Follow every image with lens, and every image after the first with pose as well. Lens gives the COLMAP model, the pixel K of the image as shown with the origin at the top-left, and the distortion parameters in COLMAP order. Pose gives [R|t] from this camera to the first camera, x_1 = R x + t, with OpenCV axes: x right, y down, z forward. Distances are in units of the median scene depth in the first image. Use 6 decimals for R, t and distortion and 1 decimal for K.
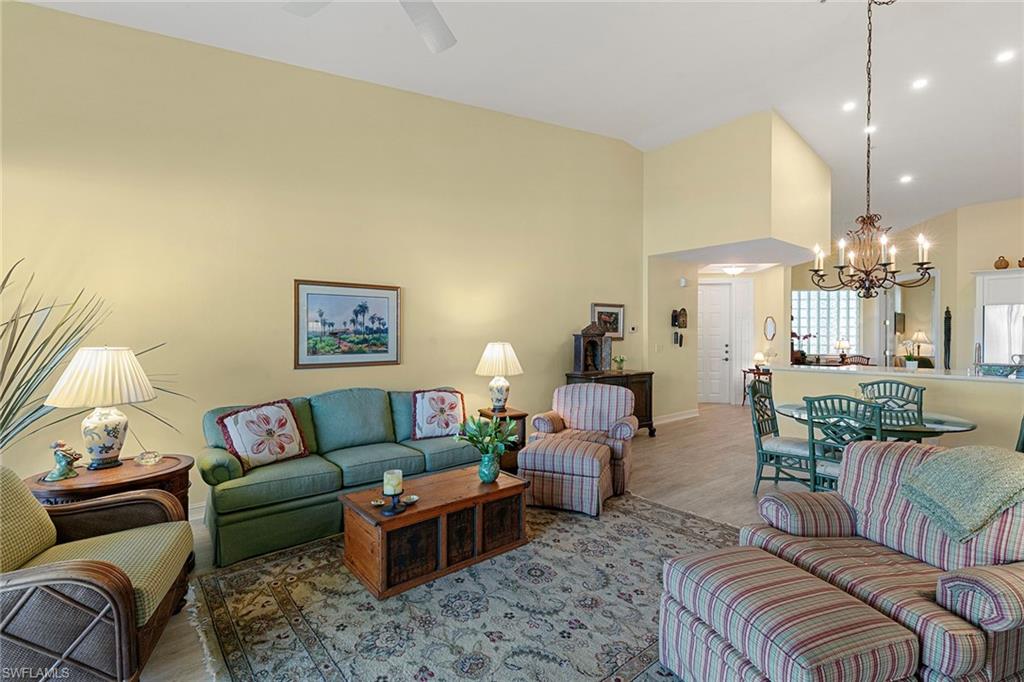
lens RADIAL K [[464.2, 0, 513.7], [0, 464.2, 339.6], [0, 0, 1]] dist [0.004002, -0.000238]
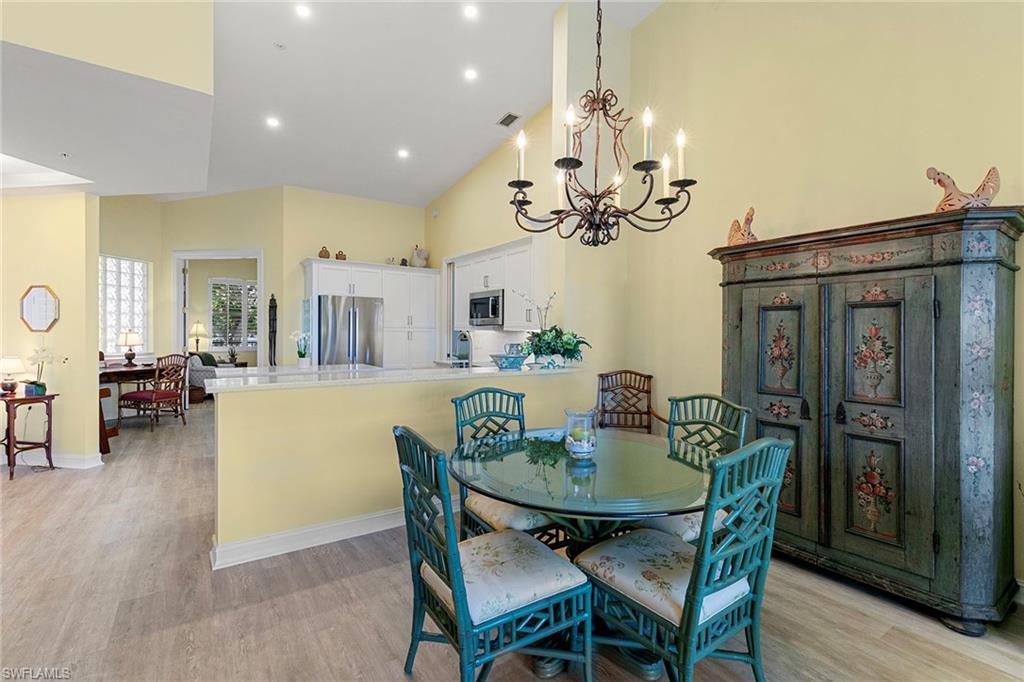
lens RADIAL K [[464.2, 0, 513.7], [0, 464.2, 339.6], [0, 0, 1]] dist [0.004002, -0.000238]
pose [[0.085682, -0.010066, 0.996272, 0.179319], [0.001670, 0.999949, 0.009960, 0.014280], [-0.996321, 0.000810, 0.085694, 0.911732]]
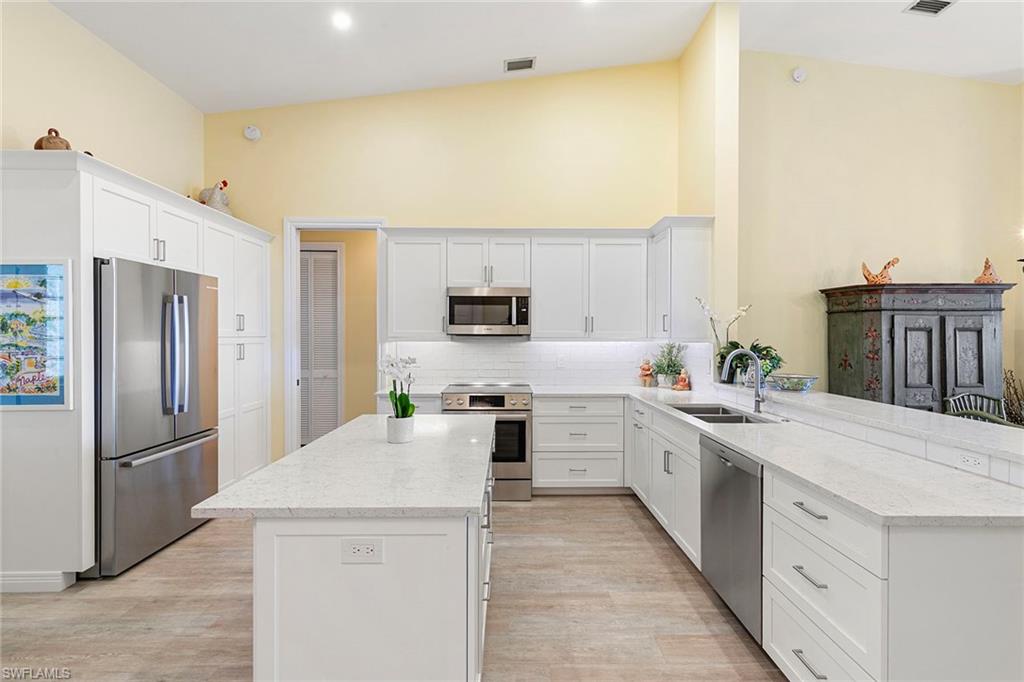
lens RADIAL K [[459.8, 0, 514.7], [0, 459.8, 336.2], [0, 0, 1]] dist [0.006428, -0.000598]
pose [[-0.784846, -0.003934, 0.619678, 0.917126], [0.005459, 0.999897, 0.013262, -0.025913], [-0.619666, 0.013791, -0.784744, 1.870822]]
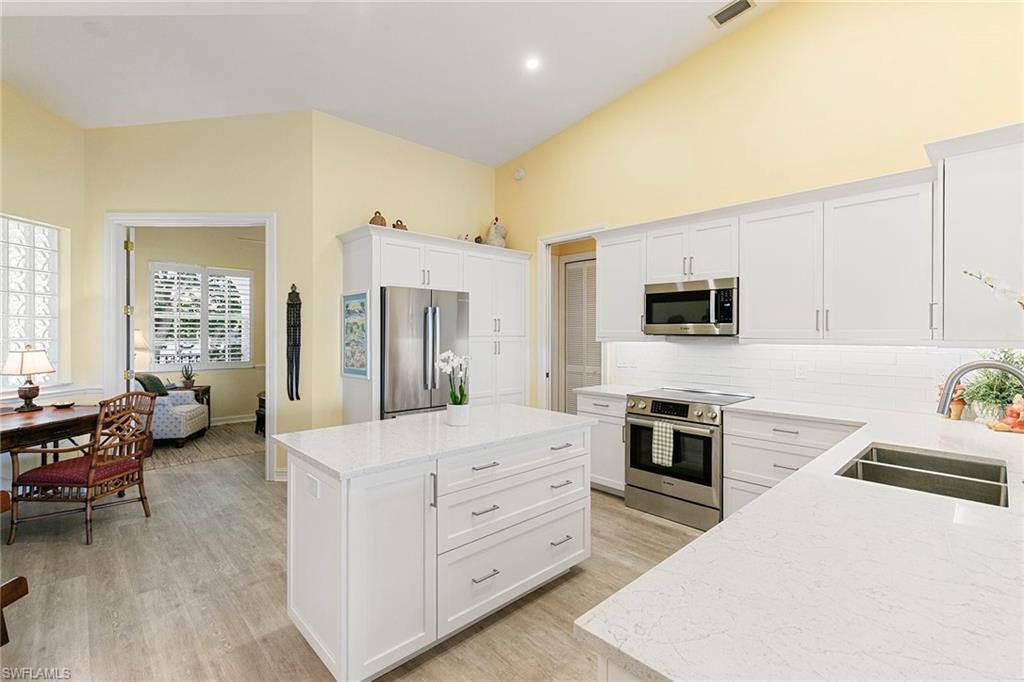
lens RADIAL K [[459.8, 0, 514.7], [0, 459.8, 336.2], [0, 0, 1]] dist [0.006428, -0.000598]
pose [[-0.076339, -0.003542, 0.997076, 0.721477], [0.009145, 0.999949, 0.004252, -0.020230], [-0.997040, 0.009443, -0.076303, 1.519686]]
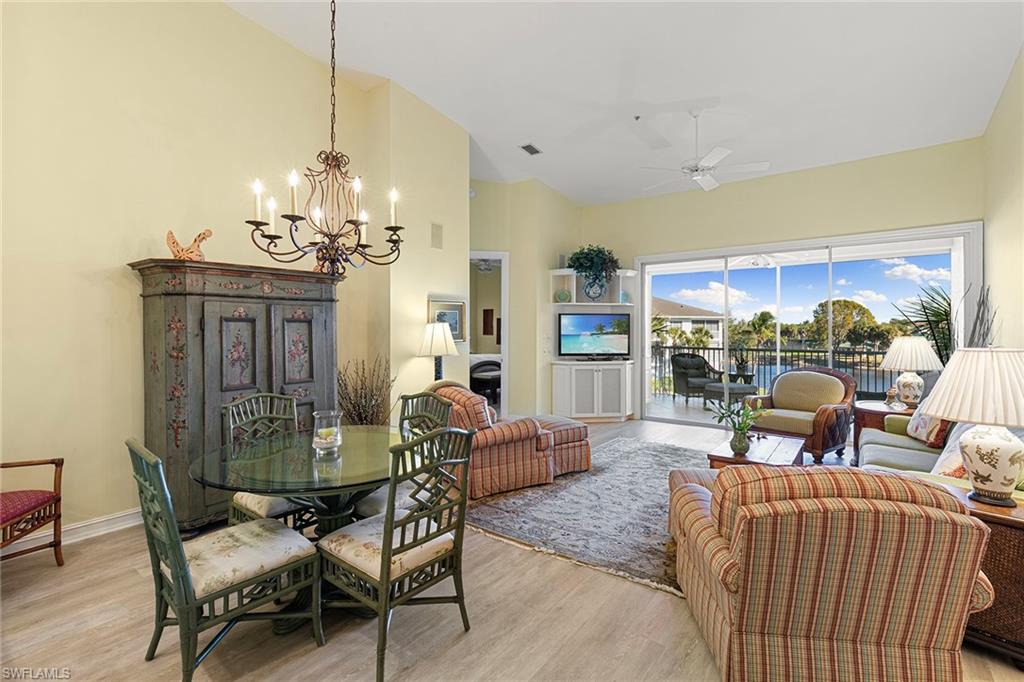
lens RADIAL K [[462.7, 0, 512.4], [0, 462.7, 326.7], [0, 0, 1]] dist [0.009972, -0.000481]
pose [[-0.974078, -0.001025, -0.226212, 0.573511], [-0.003395, 0.999943, 0.010086, -0.020273], [0.226189, 0.010593, -0.974026, 1.488894]]
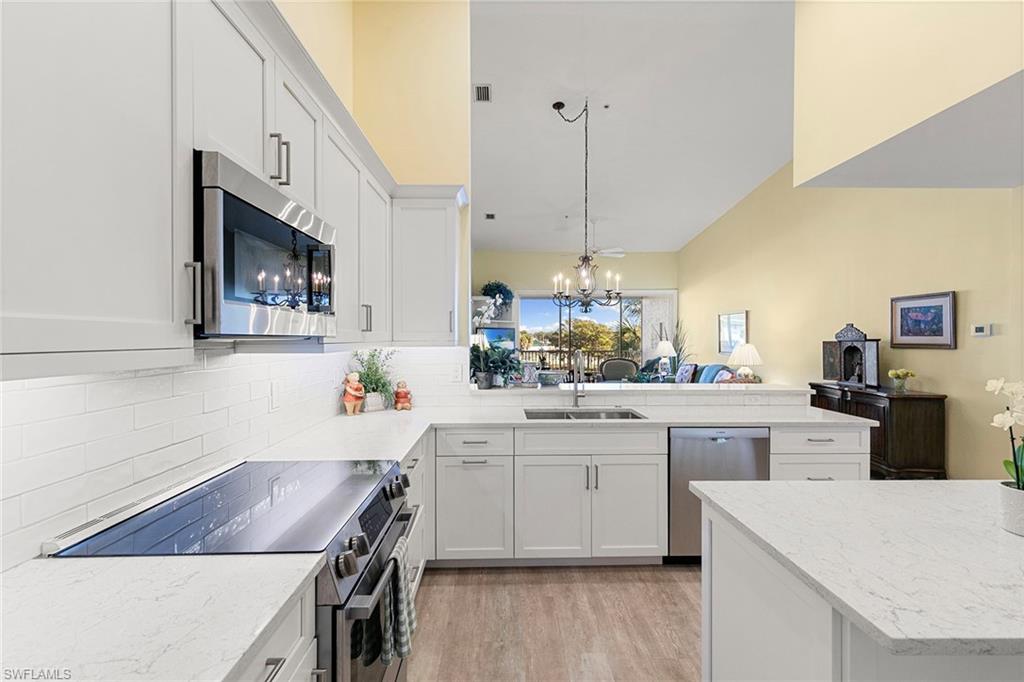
lens RADIAL K [[459.8, 0, 514.7], [0, 459.8, 336.2], [0, 0, 1]] dist [0.006428, -0.000598]
pose [[-0.612777, -0.001116, -0.790255, 1.751498], [-0.010295, 0.999925, 0.006570, -0.021741], [0.790189, 0.012162, -0.612743, 1.473951]]
